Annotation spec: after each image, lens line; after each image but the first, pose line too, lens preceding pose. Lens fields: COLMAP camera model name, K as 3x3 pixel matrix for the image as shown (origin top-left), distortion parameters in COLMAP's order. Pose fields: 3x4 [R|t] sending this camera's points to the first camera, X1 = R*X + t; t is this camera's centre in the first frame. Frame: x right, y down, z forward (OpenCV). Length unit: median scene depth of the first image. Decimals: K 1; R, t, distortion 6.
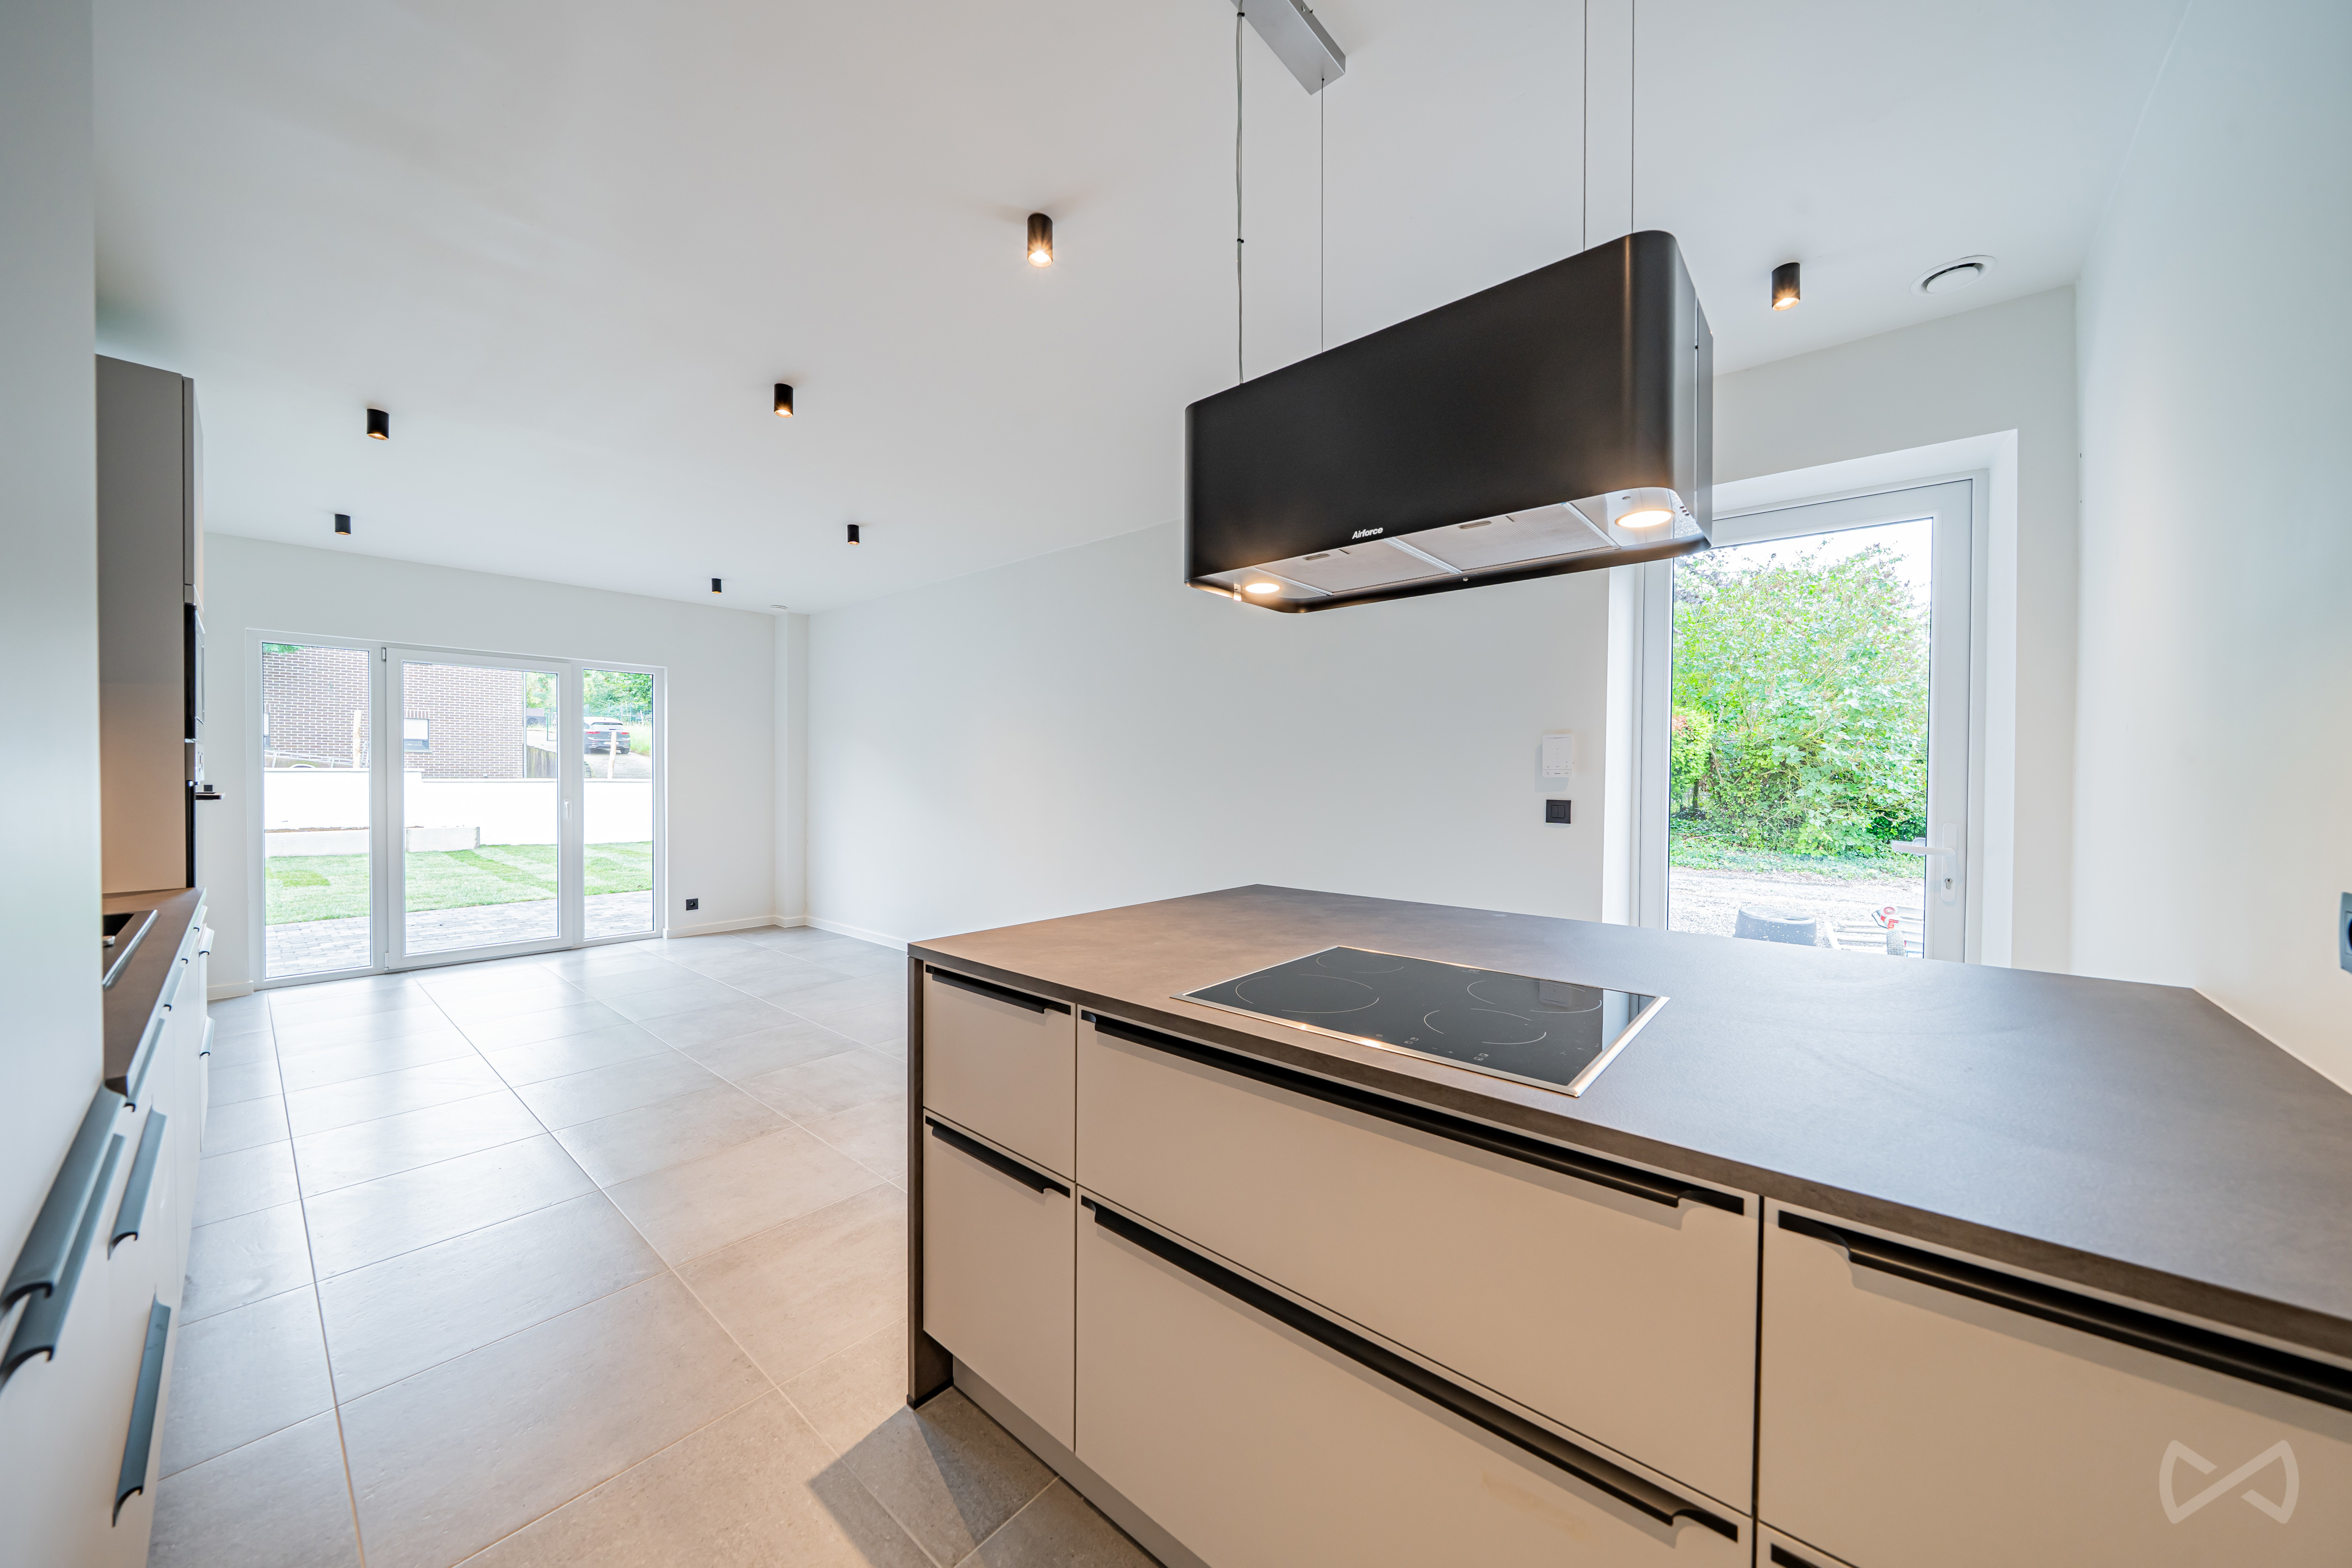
lens RADIAL K [[799.2, 0, 1176.0], [0, 799.2, 784.0], [0, 0, 1]] dist [-0.006051, 0.000044]
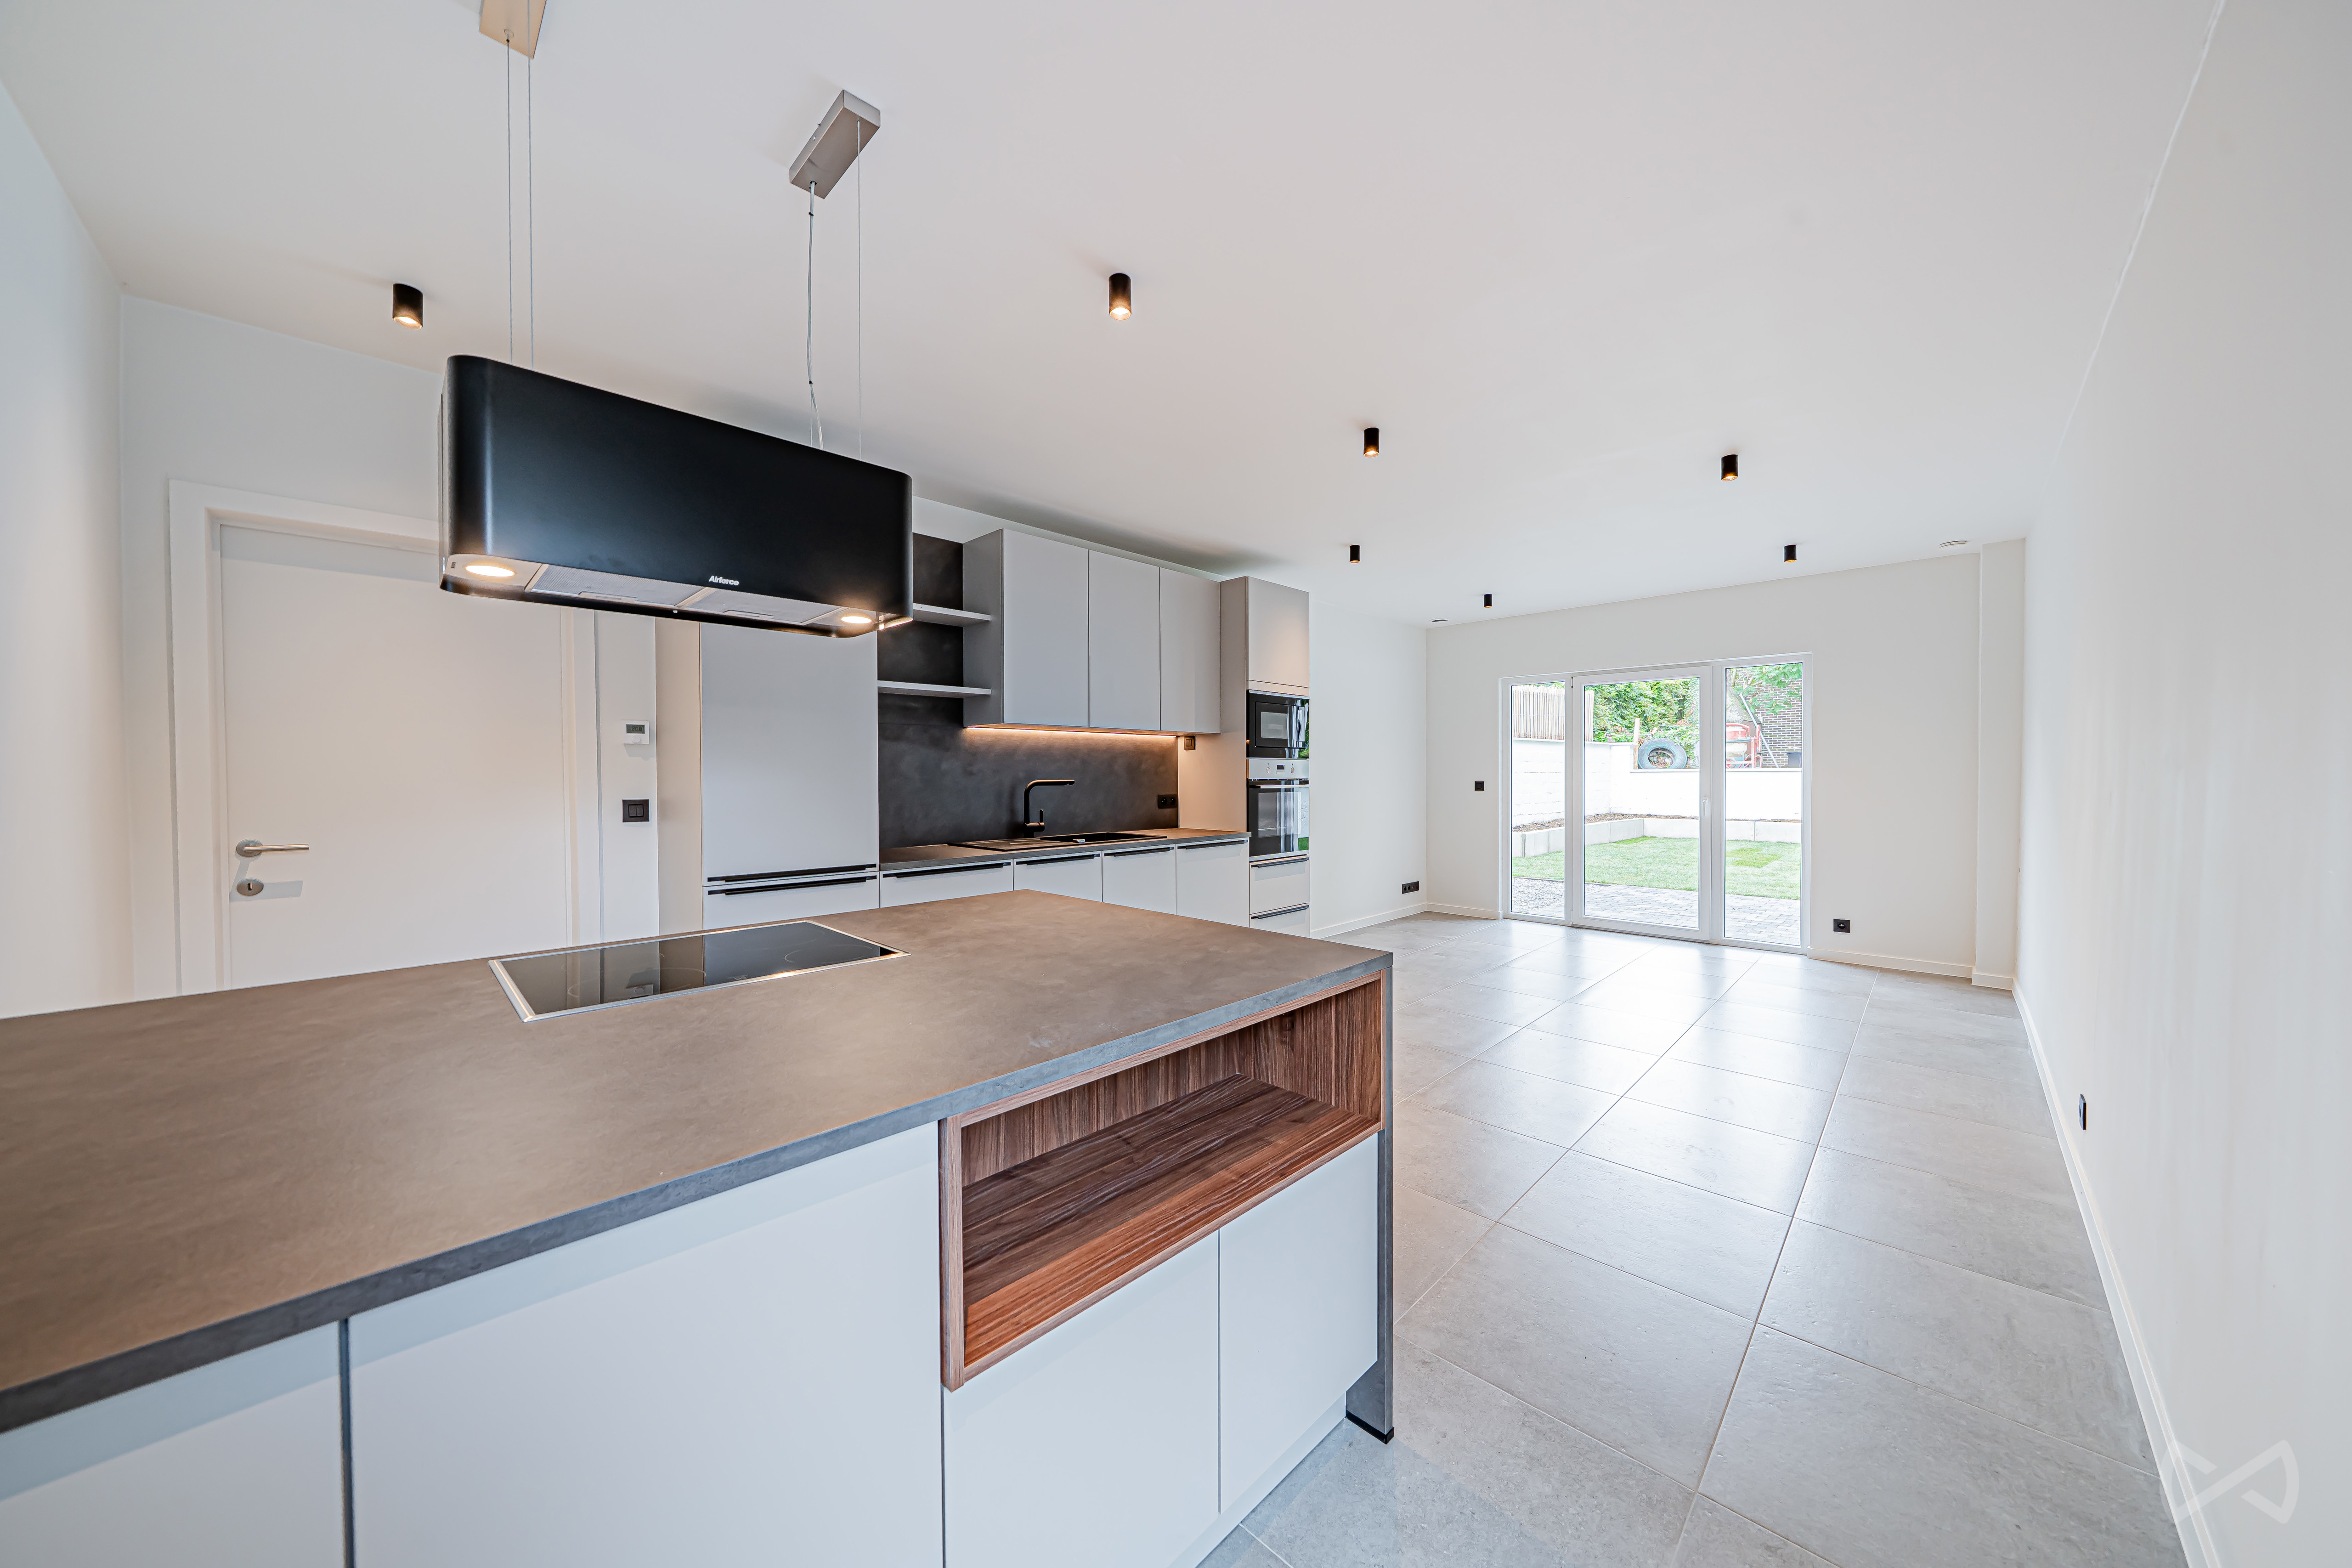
lens RADIAL K [[799.2, 0, 1176.0], [0, 799.2, 784.0], [0, 0, 1]] dist [-0.006051, 0.000044]
pose [[-0.071685, 0.009319, -0.997384, 0.311303], [-0.007083, 0.999926, 0.009852, -0.003415], [0.997402, 0.007770, -0.071614, 0.383096]]
